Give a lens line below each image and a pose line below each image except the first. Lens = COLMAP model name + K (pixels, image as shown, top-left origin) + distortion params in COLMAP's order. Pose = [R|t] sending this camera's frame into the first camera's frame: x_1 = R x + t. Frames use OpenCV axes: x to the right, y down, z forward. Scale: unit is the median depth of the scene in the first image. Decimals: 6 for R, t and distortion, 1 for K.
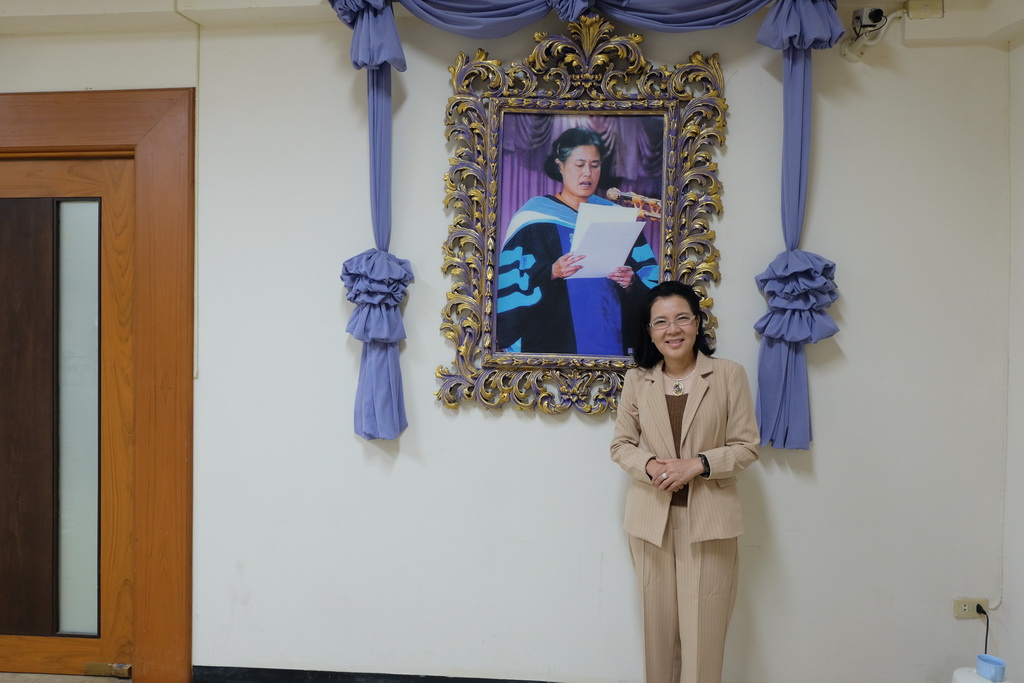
lens RADIAL K [[669.7, 0, 530.9], [0, 669.7, 323.5], [0, 0, 1]] dist [-0.057229, 0.054933]
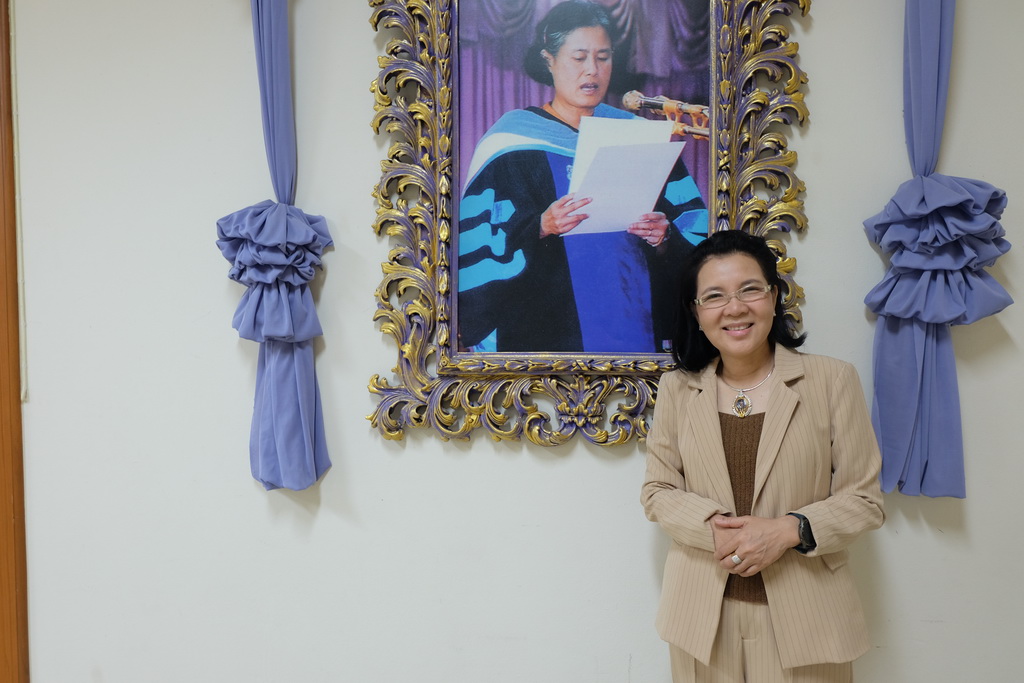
lens RADIAL K [[669.7, 0, 530.9], [0, 669.7, 323.5], [0, 0, 1]] dist [-0.057229, 0.054933]
pose [[0.998303, -0.028764, -0.050635, 0.052089], [0.029795, 0.999361, 0.019730, 0.004372], [0.050035, -0.021205, 0.998522, 0.356154]]
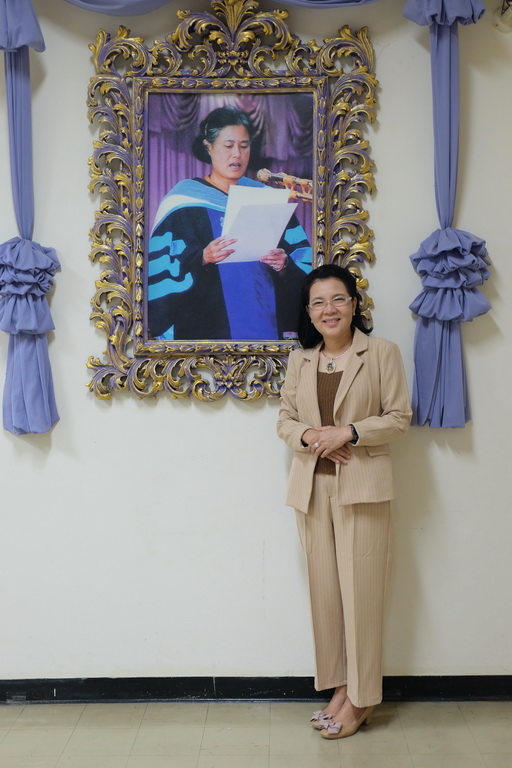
lens RADIAL K [[926.4, 0, 258.5], [0, 926.4, 334.5], [0, 0, 1]] dist [0.053189, -0.329208]
pose [[0.998506, -0.030157, 0.045574, 0.047250], [0.029257, 0.999366, 0.020273, 0.011319], [-0.046157, -0.018909, 0.998755, -0.360376]]
